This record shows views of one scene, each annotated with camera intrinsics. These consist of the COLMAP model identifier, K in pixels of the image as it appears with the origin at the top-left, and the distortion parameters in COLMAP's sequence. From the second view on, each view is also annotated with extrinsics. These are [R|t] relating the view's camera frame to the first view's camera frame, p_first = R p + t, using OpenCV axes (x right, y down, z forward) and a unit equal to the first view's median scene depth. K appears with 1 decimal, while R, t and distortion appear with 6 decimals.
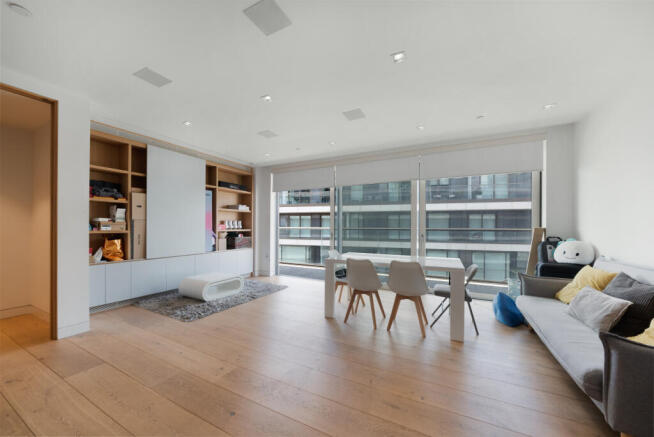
lens RADIAL K [[253.0, 0, 297.3], [0, 253.0, 227.8], [0, 0, 1]] dist [0.000596, 0.000052]
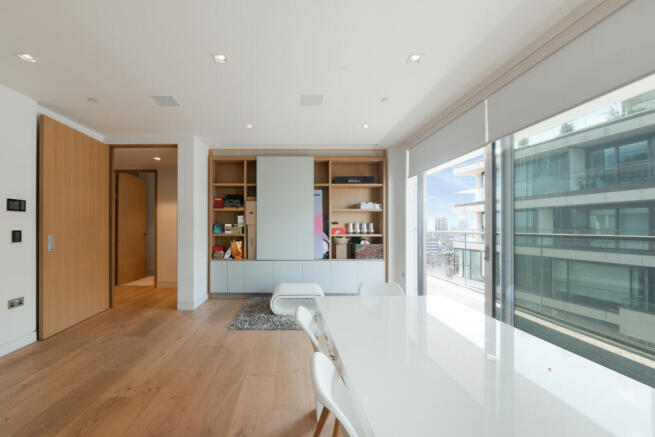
lens RADIAL K [[253.4, 0, 297.7], [0, 253.4, 227.8], [0, 0, 1]] dist [0.000596, 0.000052]
pose [[0.526410, -0.005940, -0.850210, 0.371265], [-0.001317, 0.999969, -0.007802, -0.007650], [0.850230, 0.005227, 0.526385, 0.480209]]
